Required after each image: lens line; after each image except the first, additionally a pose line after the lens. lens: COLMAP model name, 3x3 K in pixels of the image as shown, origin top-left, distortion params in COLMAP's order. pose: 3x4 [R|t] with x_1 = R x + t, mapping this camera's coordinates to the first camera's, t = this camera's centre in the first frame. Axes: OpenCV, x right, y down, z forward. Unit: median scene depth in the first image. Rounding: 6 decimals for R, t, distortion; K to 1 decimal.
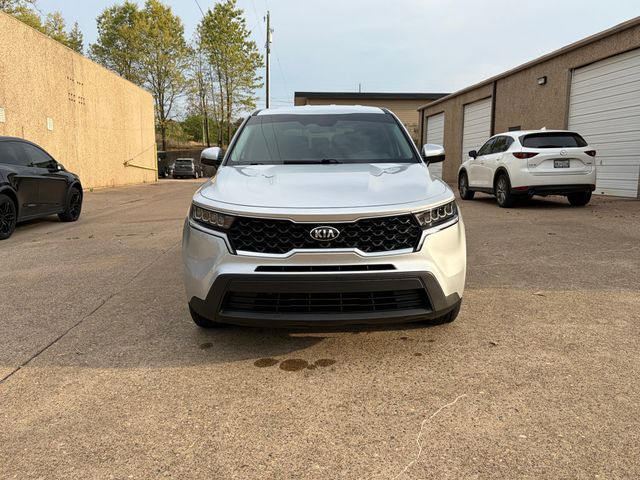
lens RADIAL K [[531.1, 0, 323.8], [0, 531.1, 237.2], [0, 0, 1]] dist [0.039106, -0.033780]
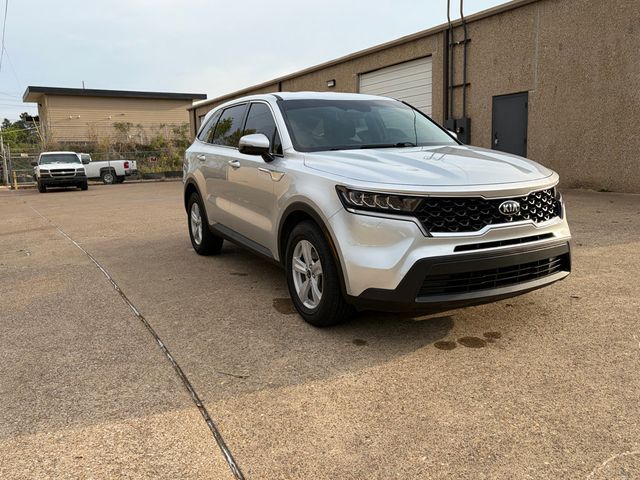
lens RADIAL K [[531.1, 0, 313.9], [0, 531.1, 243.5], [0, 0, 1]] dist [0.039106, -0.033780]
pose [[0.892610, -0.093461, 0.441036, -0.775391], [0.090192, 0.995519, 0.028423, -0.001883], [-0.441716, 0.014407, 0.897039, 0.229477]]
